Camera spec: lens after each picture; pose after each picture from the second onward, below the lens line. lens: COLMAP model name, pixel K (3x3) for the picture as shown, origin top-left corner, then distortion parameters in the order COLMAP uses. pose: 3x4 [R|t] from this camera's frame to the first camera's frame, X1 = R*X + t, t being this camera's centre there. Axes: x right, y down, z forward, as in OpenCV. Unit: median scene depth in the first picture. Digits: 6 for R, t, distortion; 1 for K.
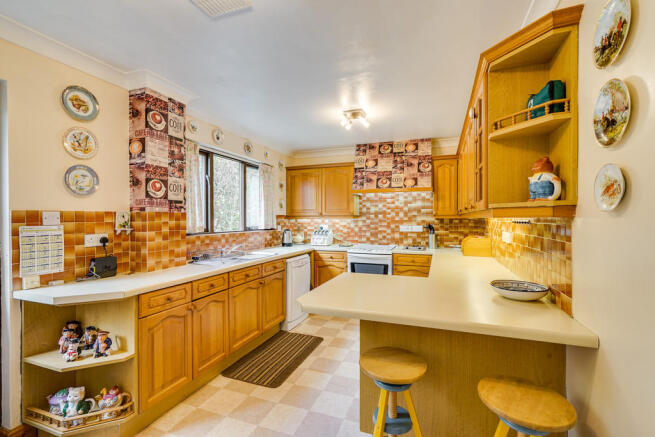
lens RADIAL K [[296.6, 0, 327.3], [0, 296.6, 215.6], [0, 0, 1]] dist [-0.004813, -0.000025]
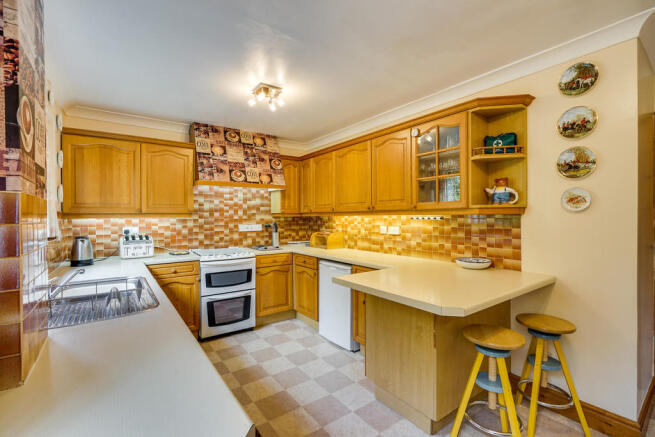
lens RADIAL K [[296.6, 0, 327.3], [0, 296.6, 215.6], [0, 0, 1]] dist [-0.004813, -0.000025]
pose [[0.545218, -0.000004, 0.838294, -0.373913], [-0.001820, 0.999998, 0.001188, 0.004221], [-0.838292, -0.002174, 0.545216, 0.296100]]
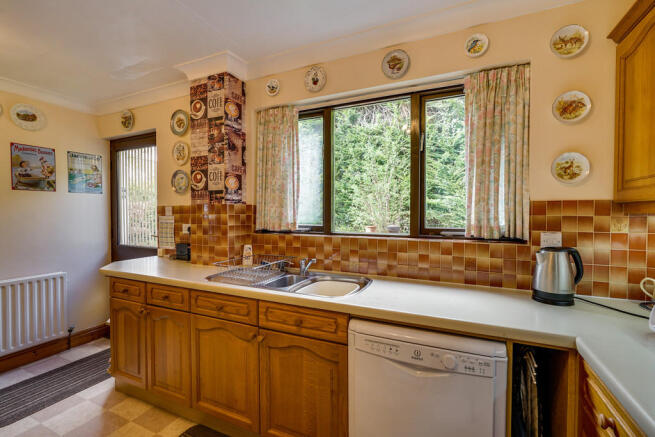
lens RADIAL K [[296.6, 0, 327.3], [0, 296.6, 215.6], [0, 0, 1]] dist [-0.004813, -0.000025]
pose [[-0.081409, 0.019408, -0.996492, 0.201401], [0.011499, 0.999762, 0.018532, 0.006144], [0.996614, -0.009950, -0.081612, 0.849643]]
